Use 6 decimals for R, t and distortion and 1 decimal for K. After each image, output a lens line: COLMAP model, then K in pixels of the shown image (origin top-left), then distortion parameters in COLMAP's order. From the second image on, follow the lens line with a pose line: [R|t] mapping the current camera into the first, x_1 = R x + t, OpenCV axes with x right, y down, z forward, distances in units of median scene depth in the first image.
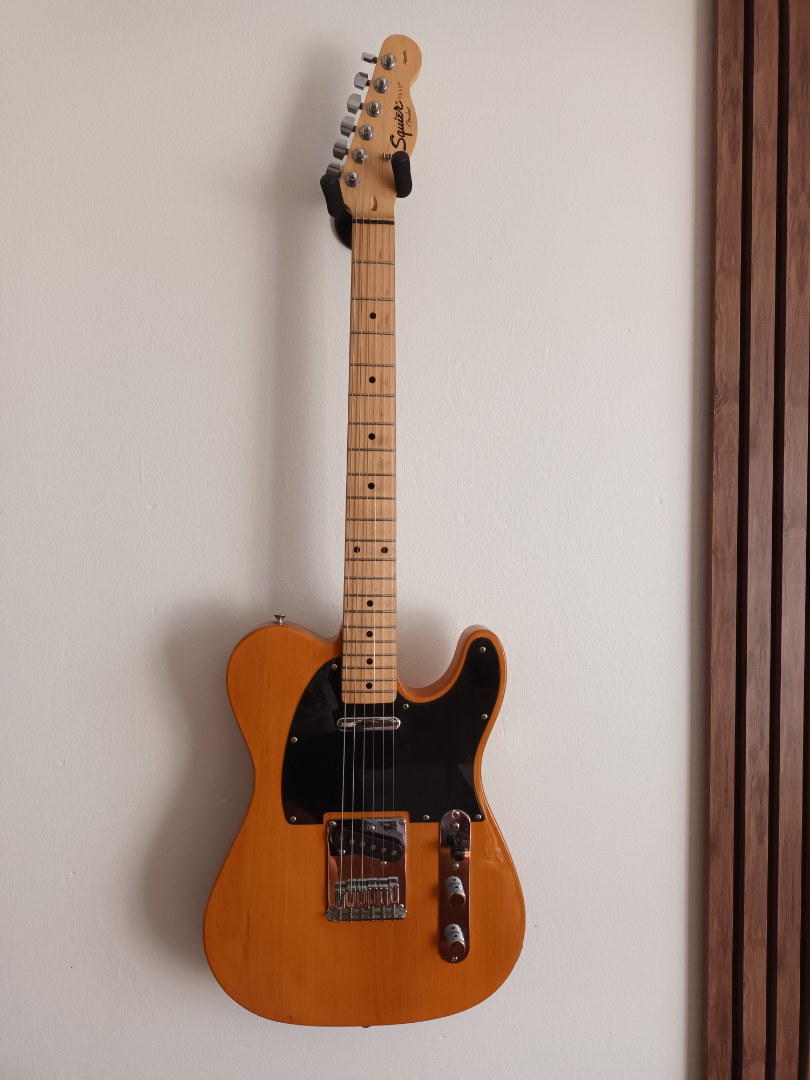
lens RADIAL K [[802.1, 0, 405.0], [0, 802.1, 540.0], [0, 0, 1]] dist [0.055850, -0.083370]
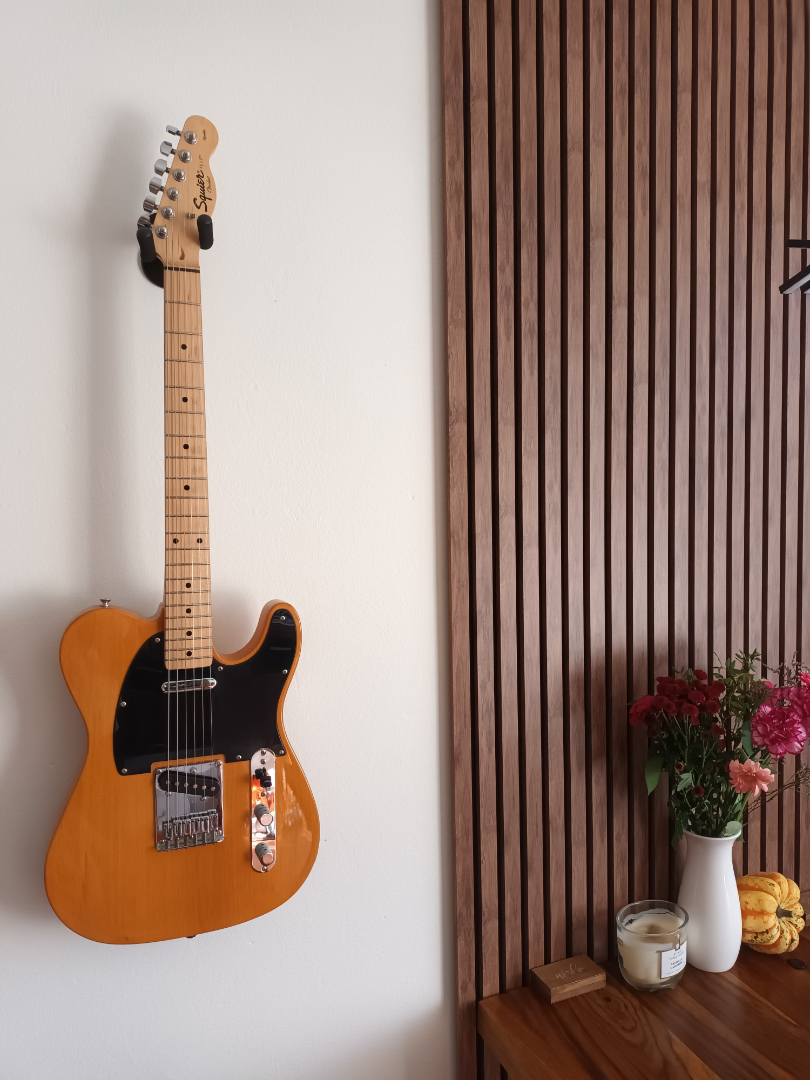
lens RADIAL K [[802.1, 0, 405.0], [0, 802.1, 540.0], [0, 0, 1]] dist [0.055850, -0.083370]
pose [[0.952355, -0.028915, 0.303618, -0.097727], [0.025607, 0.999561, 0.014872, 0.001206], [-0.303915, -0.006389, 0.952678, -0.248319]]
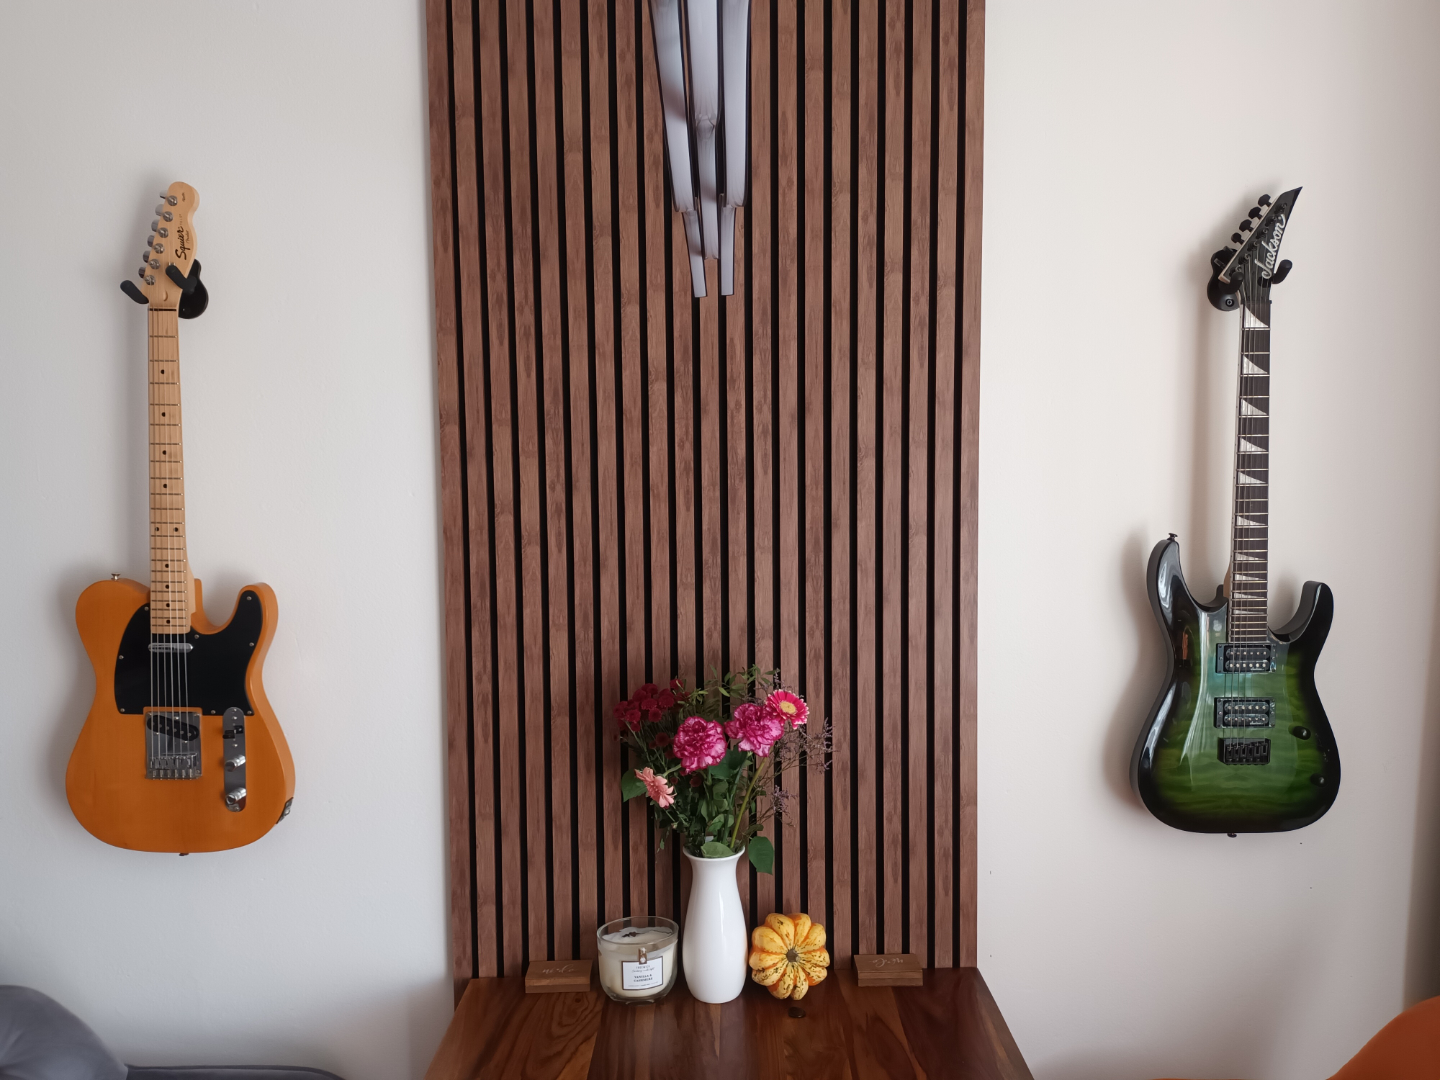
lens RADIAL K [[1048.0, 0, 720.0], [0, 1048.0, 540.0], [0, 0, 1]] dist [0.069136, -0.129469]
pose [[0.998048, 0.004660, -0.062285, 1.081263], [-0.003231, 0.999730, 0.023025, -0.016121], [0.062375, -0.022779, 0.997793, -0.865688]]
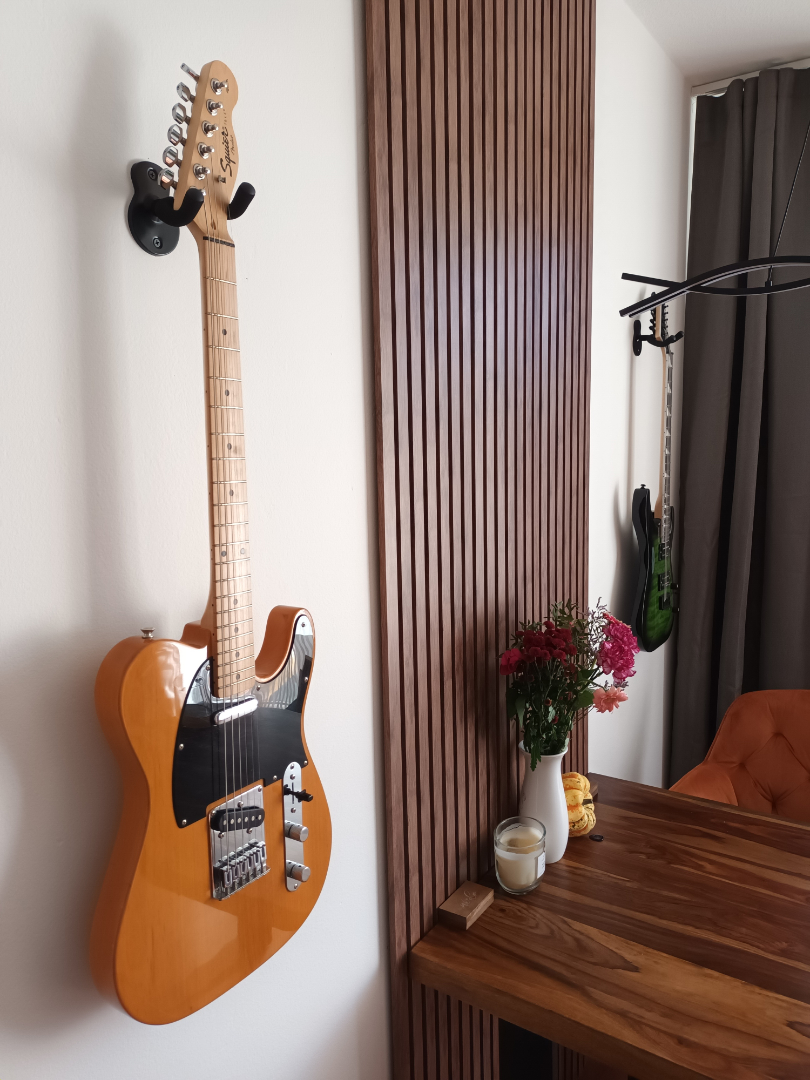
lens RADIAL K [[802.1, 0, 405.0], [0, 802.1, 540.0], [0, 0, 1]] dist [0.055850, -0.083370]
pose [[0.617699, -0.106349, 0.779191, -0.729027], [0.056024, 0.994247, 0.091288, -0.088340], [-0.784417, -0.012736, 0.620104, 0.150875]]
